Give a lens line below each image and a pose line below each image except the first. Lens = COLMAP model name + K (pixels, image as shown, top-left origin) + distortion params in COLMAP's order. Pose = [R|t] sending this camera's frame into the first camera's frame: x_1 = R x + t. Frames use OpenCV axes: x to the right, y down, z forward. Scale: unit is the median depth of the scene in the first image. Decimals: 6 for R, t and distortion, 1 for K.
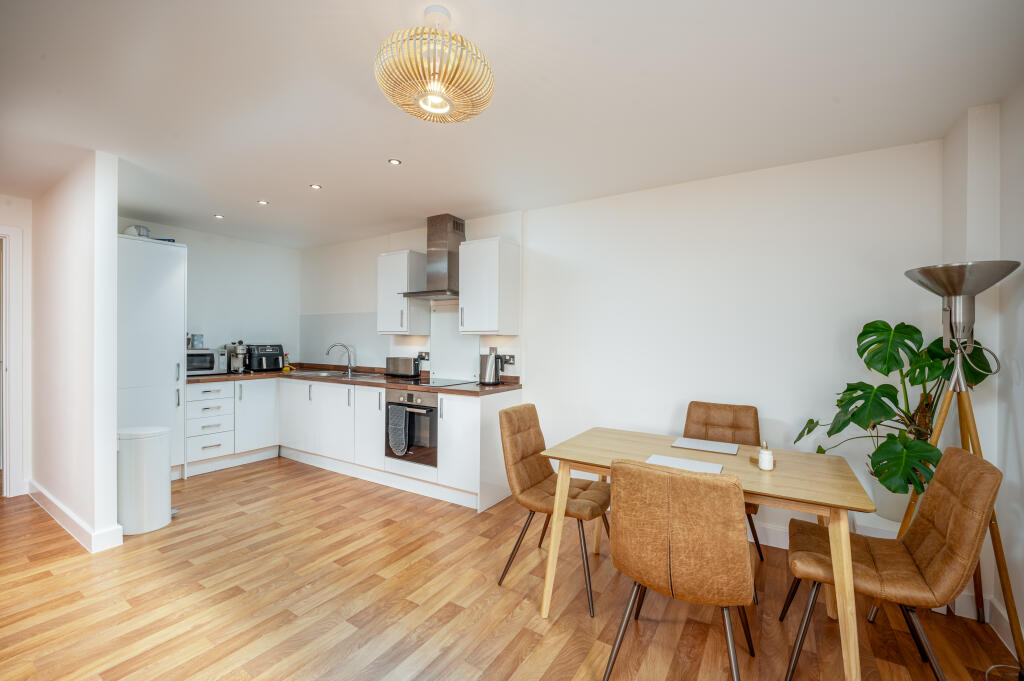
lens RADIAL K [[424.3, 0, 512.0], [0, 424.3, 340.5], [0, 0, 1]] dist [-0.010765, 0.000107]
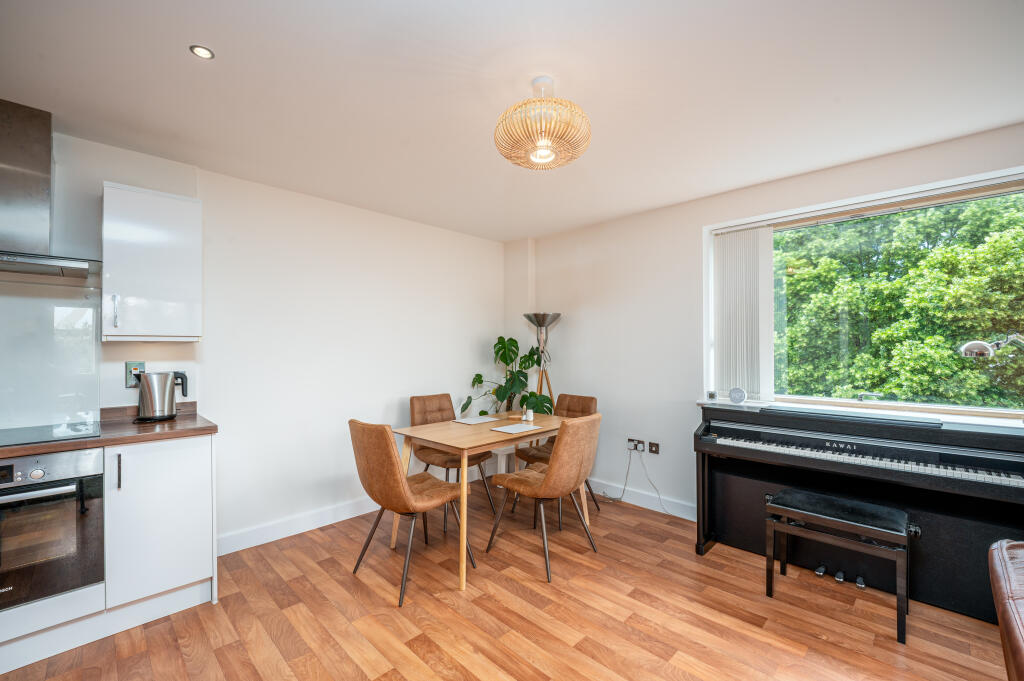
lens RADIAL K [[424.3, 0, 512.0], [0, 424.3, 340.5], [0, 0, 1]] dist [-0.010765, 0.000107]
pose [[0.218319, 0.010119, 0.975825, -0.476977], [0.006741, 0.999907, -0.011877, -0.004309], [-0.975854, 0.009171, 0.218230, 0.283568]]
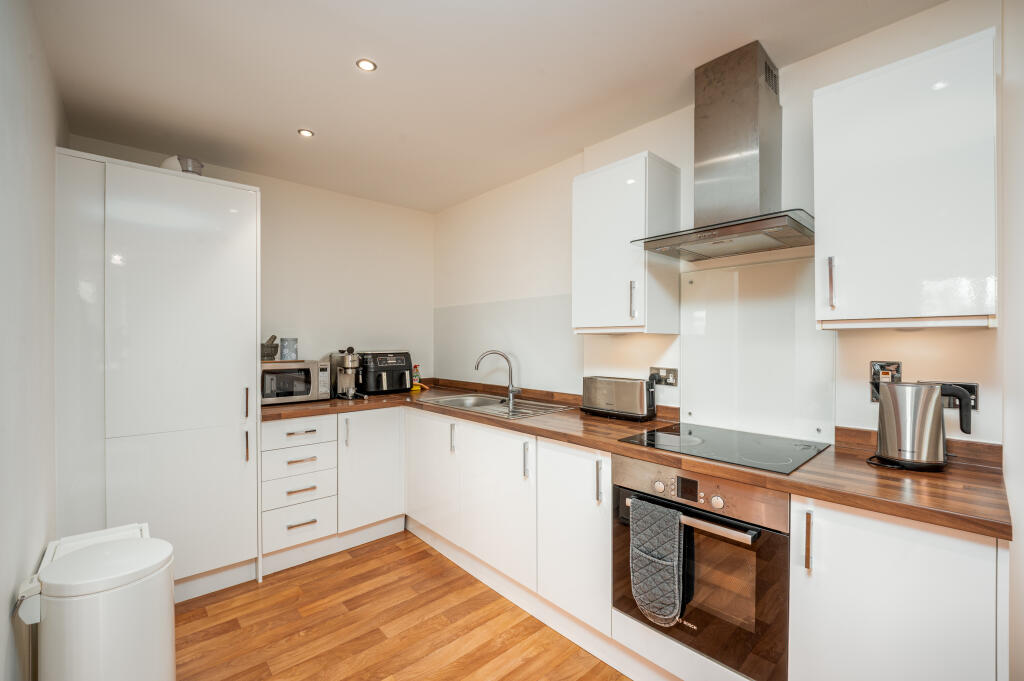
lens RADIAL K [[440.6, 0, 512.0], [0, 440.6, 340.5], [0, 0, 1]] dist [-0.012333, -0.000150]
pose [[0.959470, -0.010115, -0.281631, -0.234781], [0.008861, 0.999944, -0.005727, -0.004172], [0.281673, 0.002999, 0.959506, 0.460616]]
